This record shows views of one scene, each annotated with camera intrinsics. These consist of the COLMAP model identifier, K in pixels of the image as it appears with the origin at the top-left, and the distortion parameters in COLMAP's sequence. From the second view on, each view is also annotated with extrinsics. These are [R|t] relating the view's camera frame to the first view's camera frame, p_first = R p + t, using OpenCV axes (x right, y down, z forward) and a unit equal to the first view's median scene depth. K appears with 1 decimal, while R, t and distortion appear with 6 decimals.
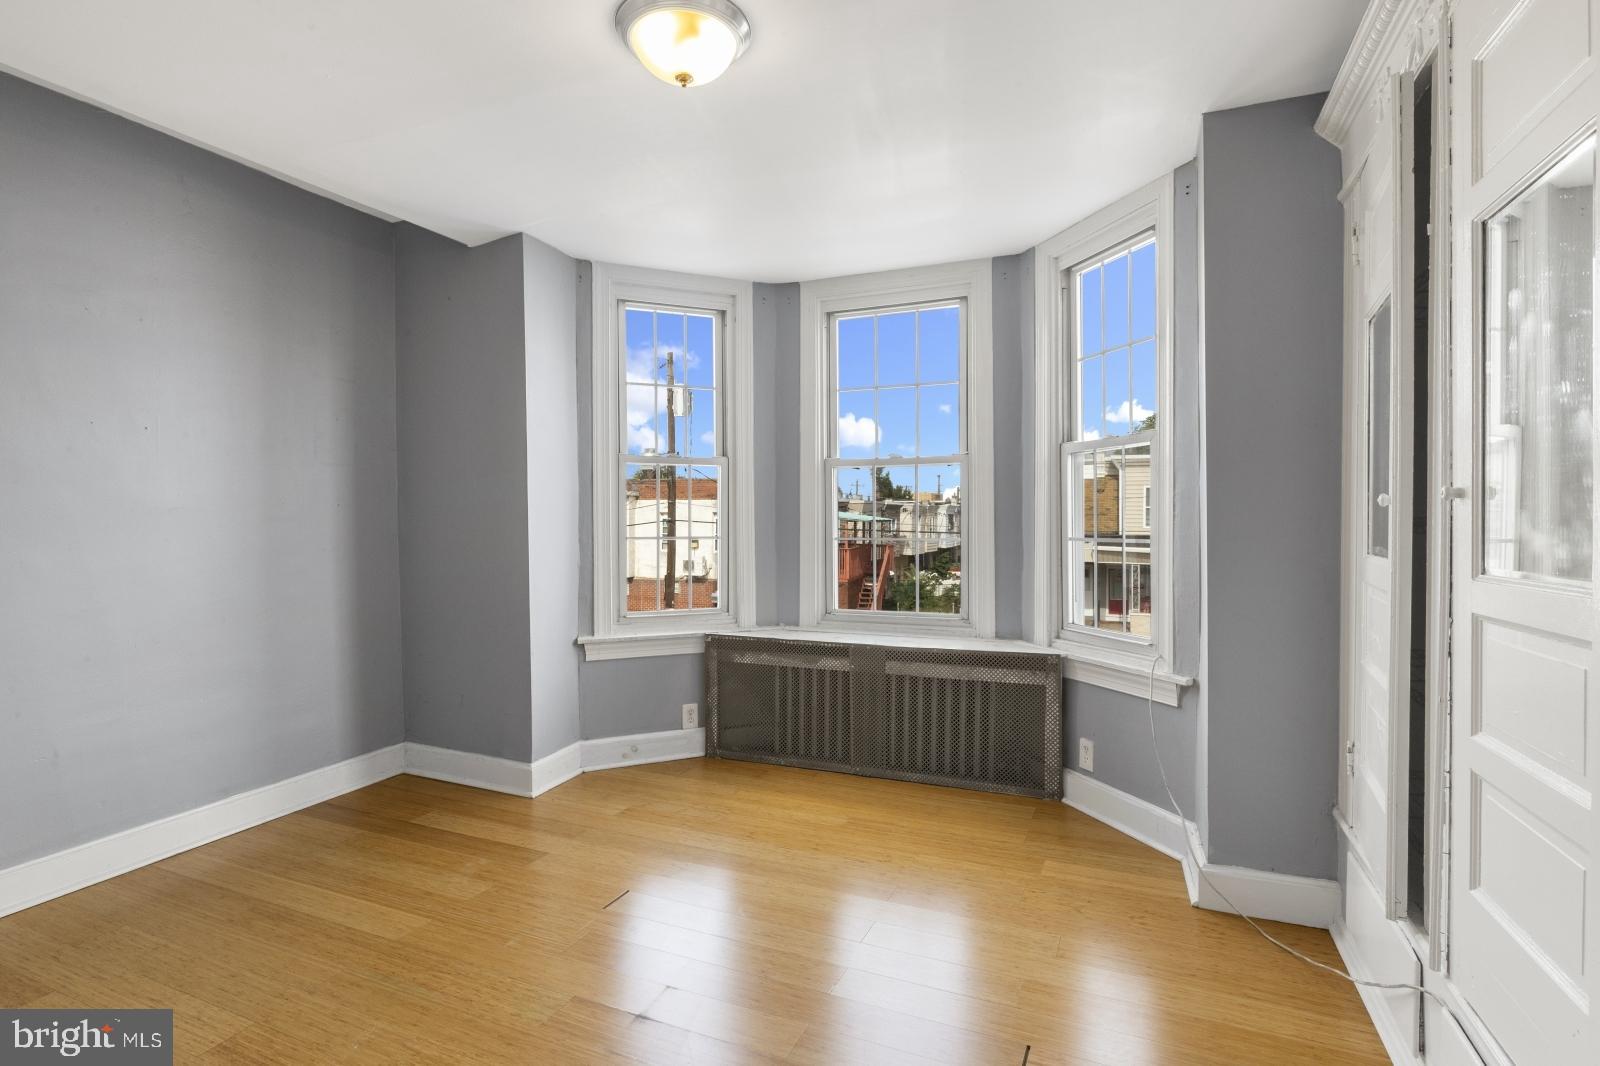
lens RADIAL K [[765.4, 0, 808.5], [0, 765.4, 529.9], [0, 0, 1]] dist [-0.001830, 0.000110]
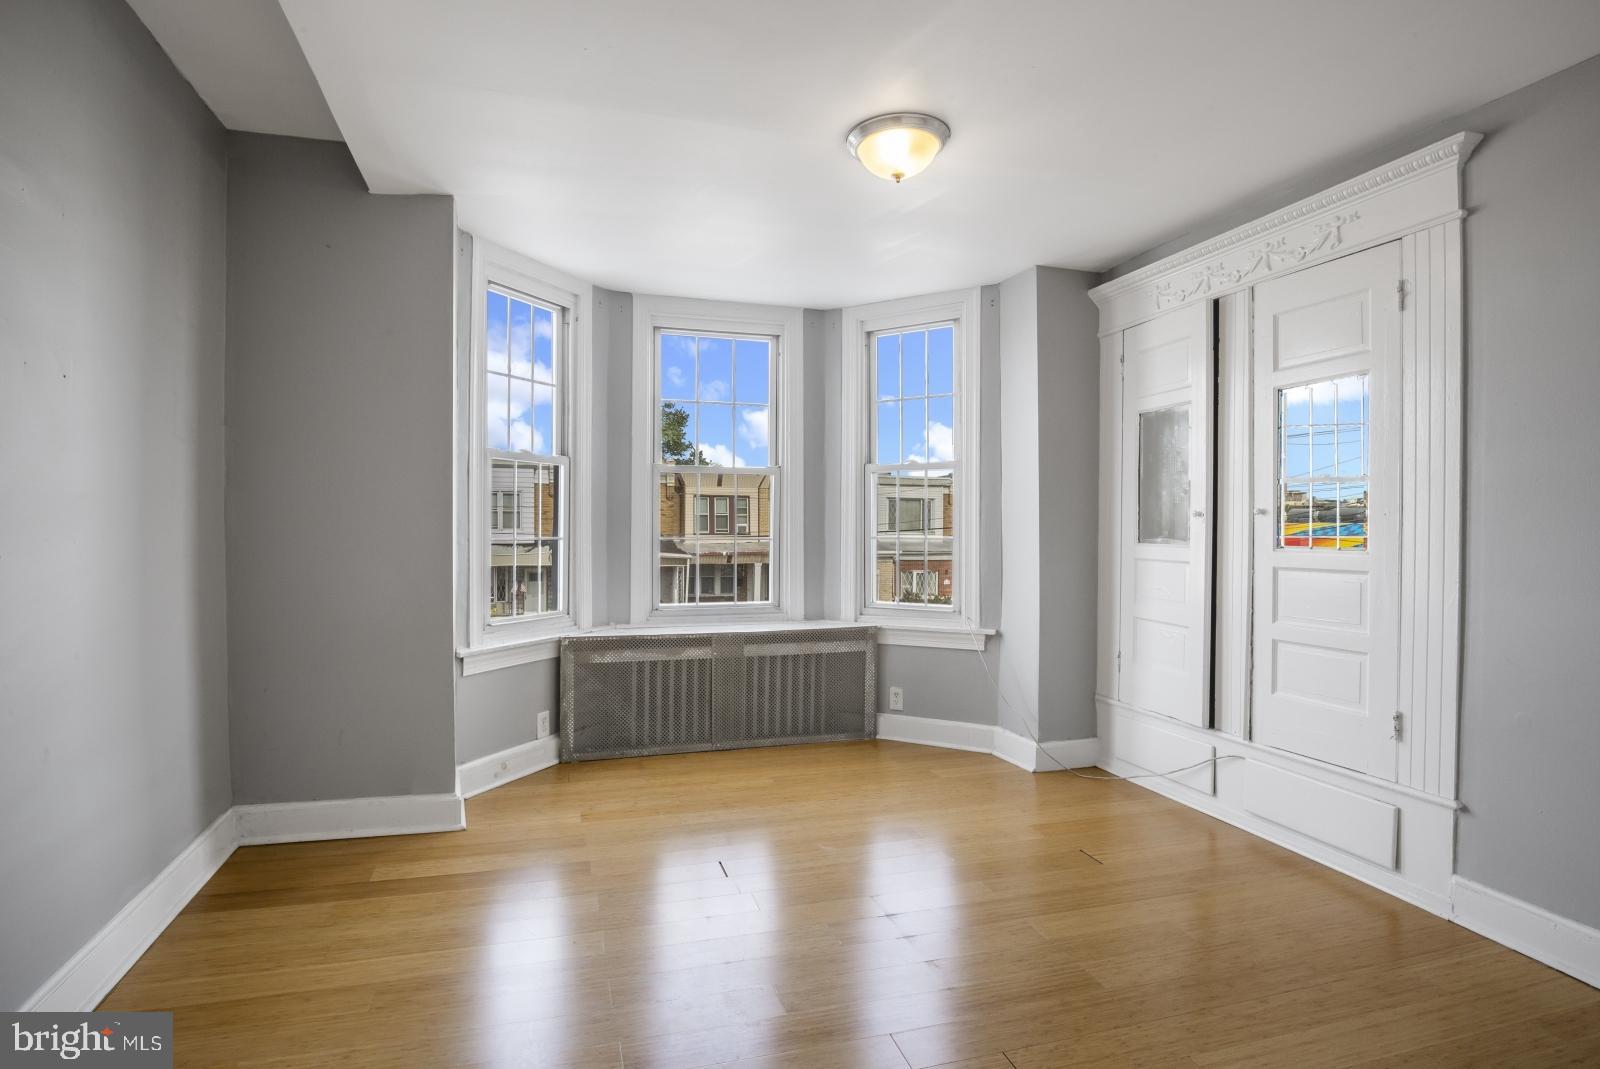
lens RADIAL K [[793.0, 0, 756.9], [0, 793.0, 528.9], [0, 0, 1]] dist [-0.019395, -0.000320]
pose [[0.782494, 0.003287, 0.622649, -0.607718], [0.001235, 0.999976, -0.006830, 0.005211], [-0.622656, 0.006113, 0.782471, 0.058897]]
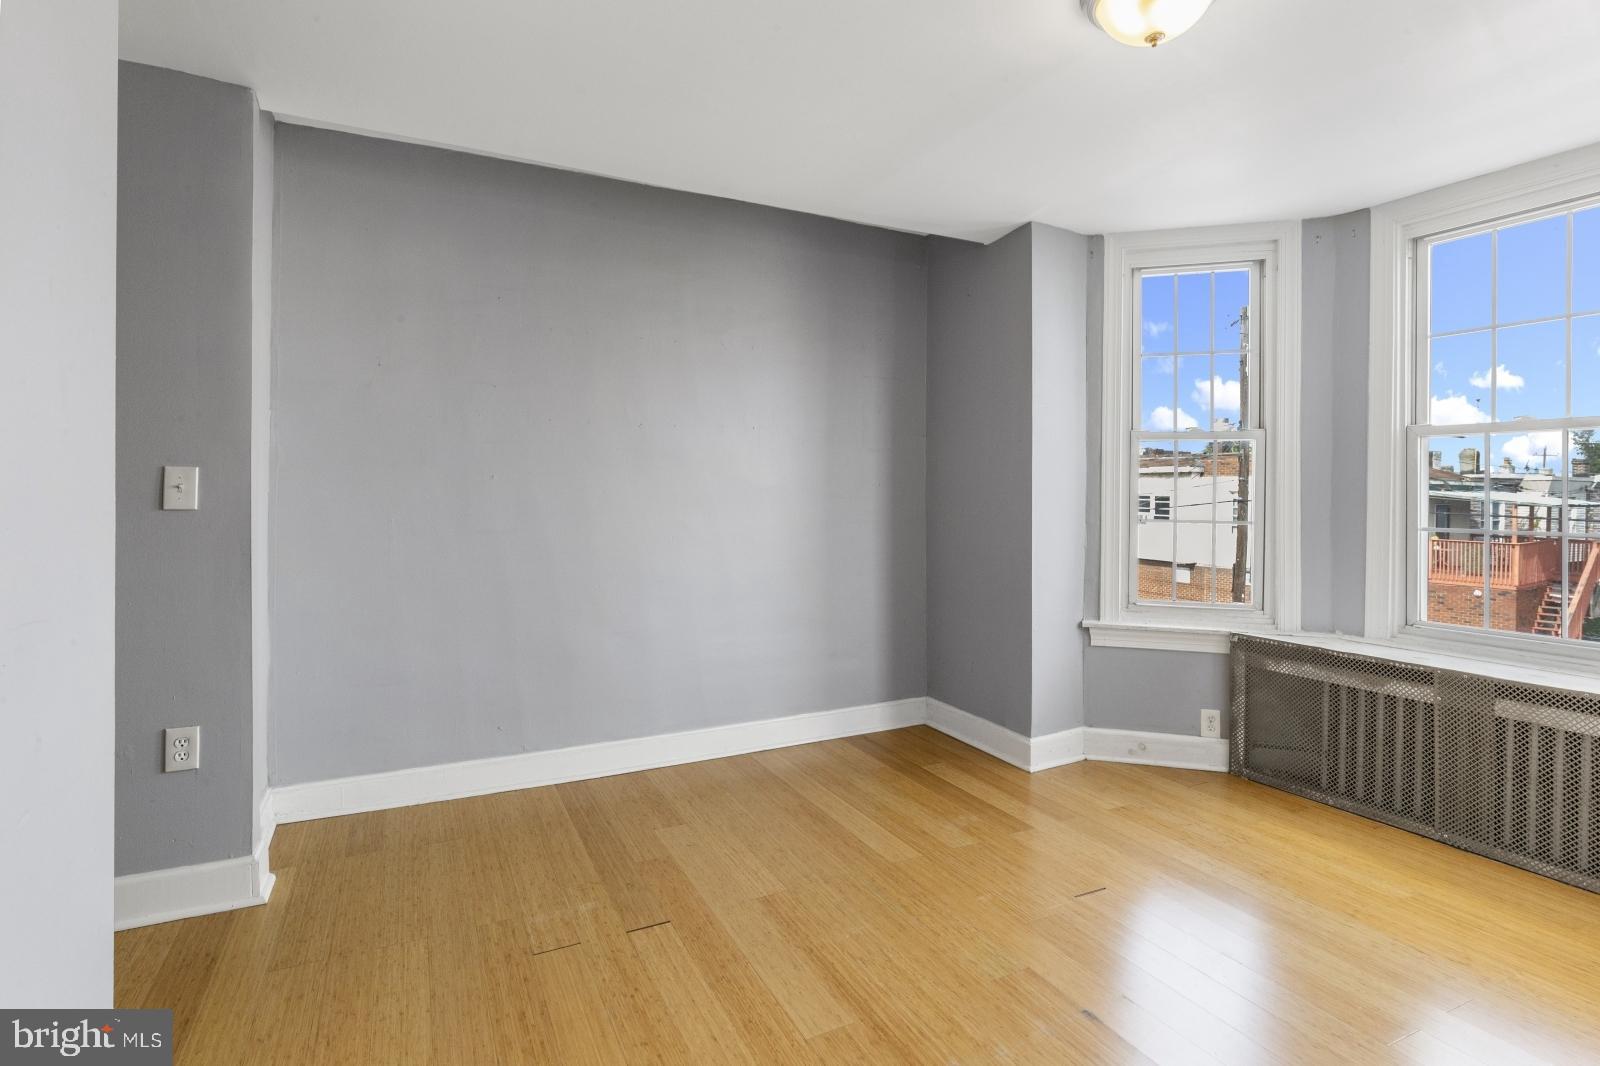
lens RADIAL K [[792.8, 0, 809.2], [0, 792.8, 493.7], [0, 0, 1]] dist [-0.001758, -0.000157]
pose [[0.772876, 0.010099, -0.634477, 0.070335], [-0.021507, 0.999716, -0.010285, -0.003093], [0.634192, 0.021595, 0.772874, -0.009102]]
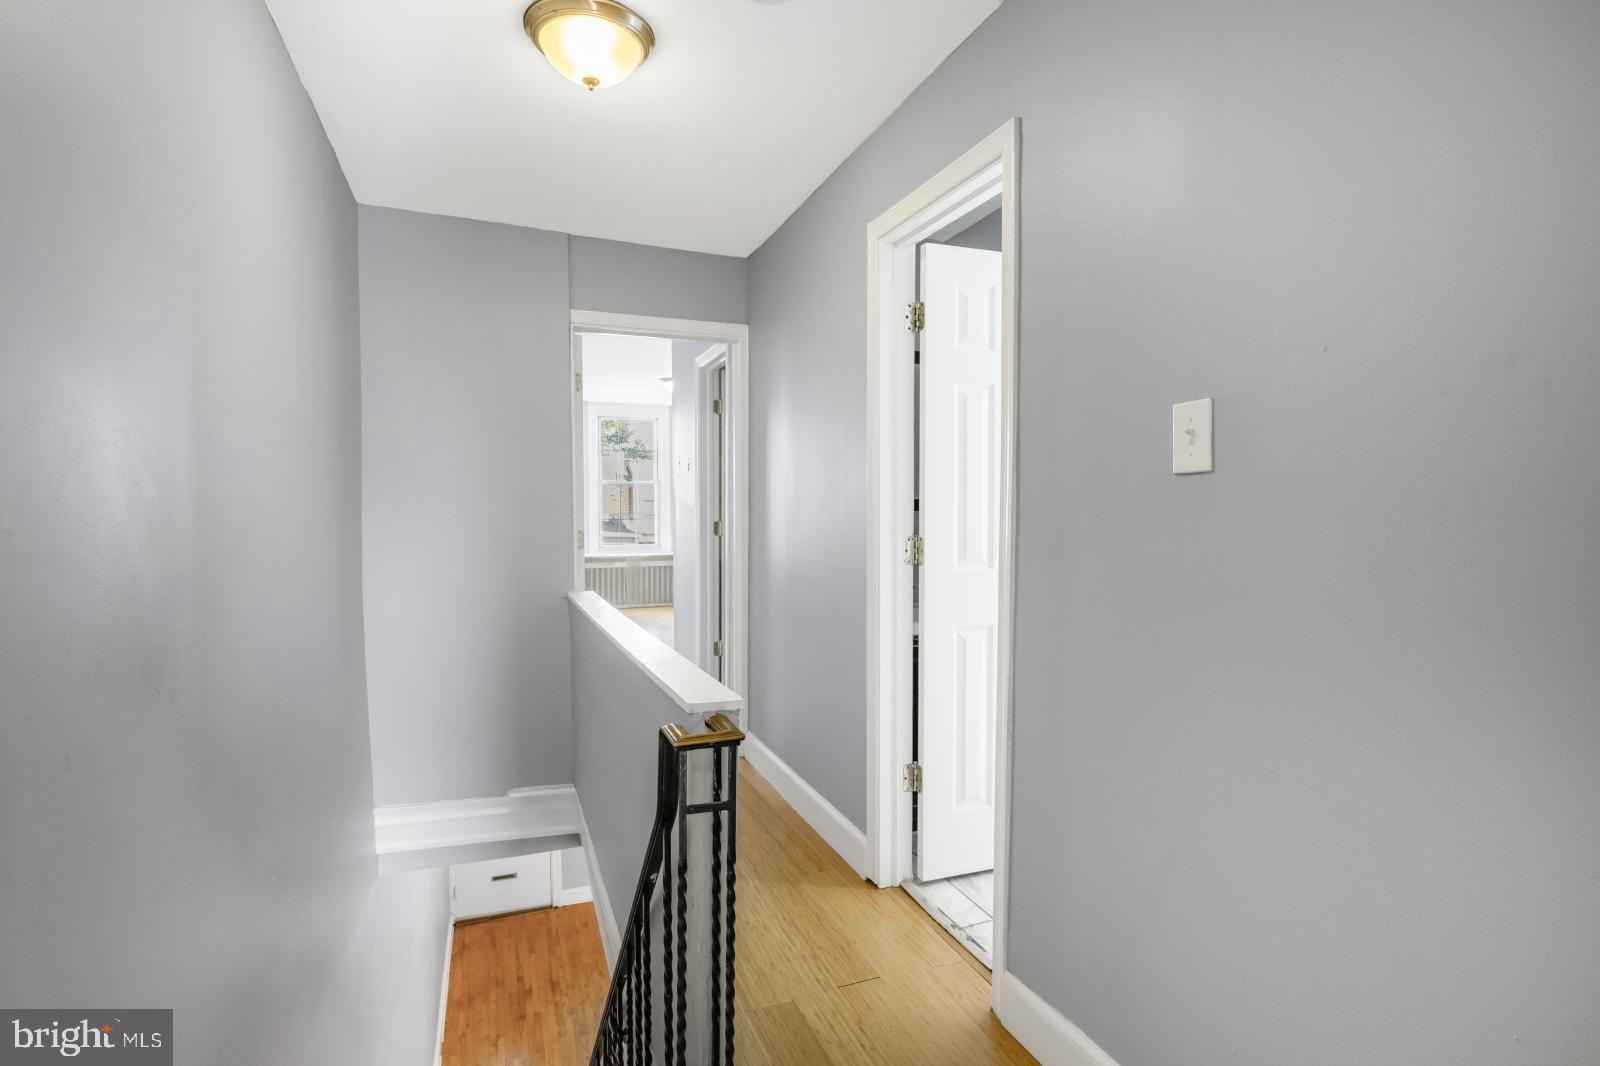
lens RADIAL K [[784.2, 0, 796.5], [0, 784.2, 532.6], [0, 0, 1]] dist [-0.003189, -0.000453]
pose [[0.710733, -0.021508, 0.703133, -1.360681], [0.008319, 0.999720, 0.022172, 0.018121], [-0.703413, -0.009909, 0.710713, -1.231939]]
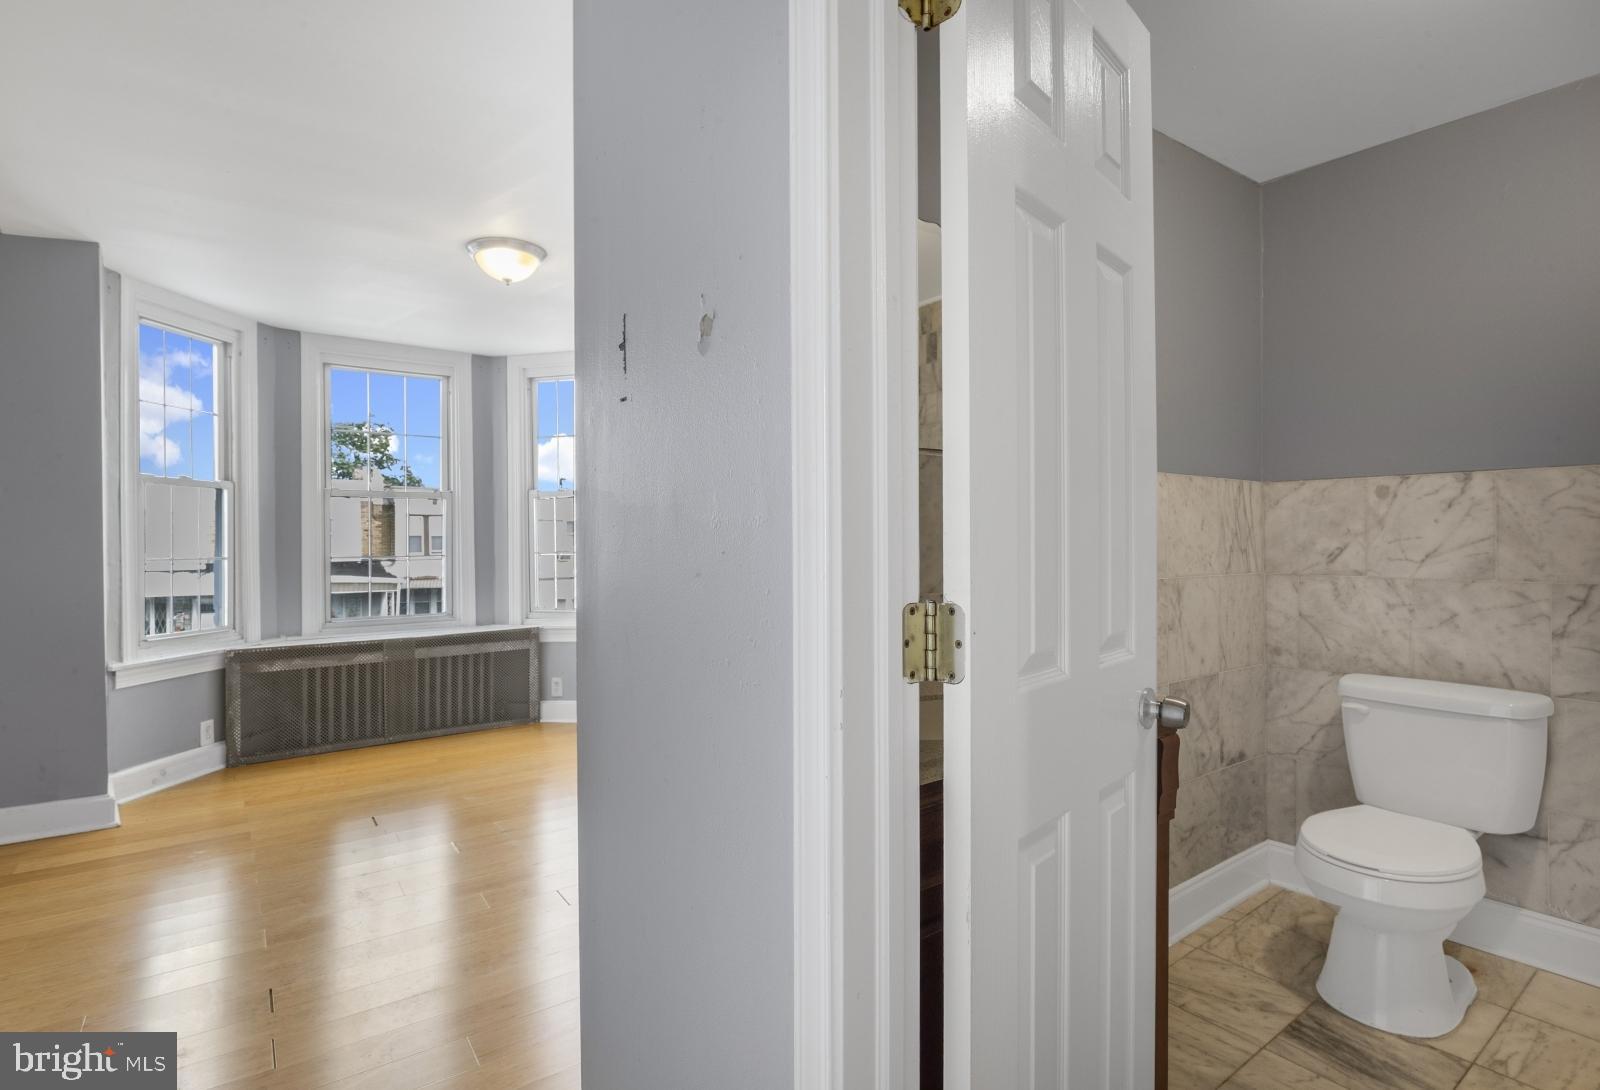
lens RADIAL K [[784.1, 0, 761.5], [0, 784.1, 542.1], [0, 0, 1]] dist [-0.000838, 0.001132]
pose [[0.528838, -0.001754, 0.848721, -0.703872], [0.018397, 0.999787, -0.009397, 0.012472], [-0.848523, 0.020583, 0.528758, -0.206056]]
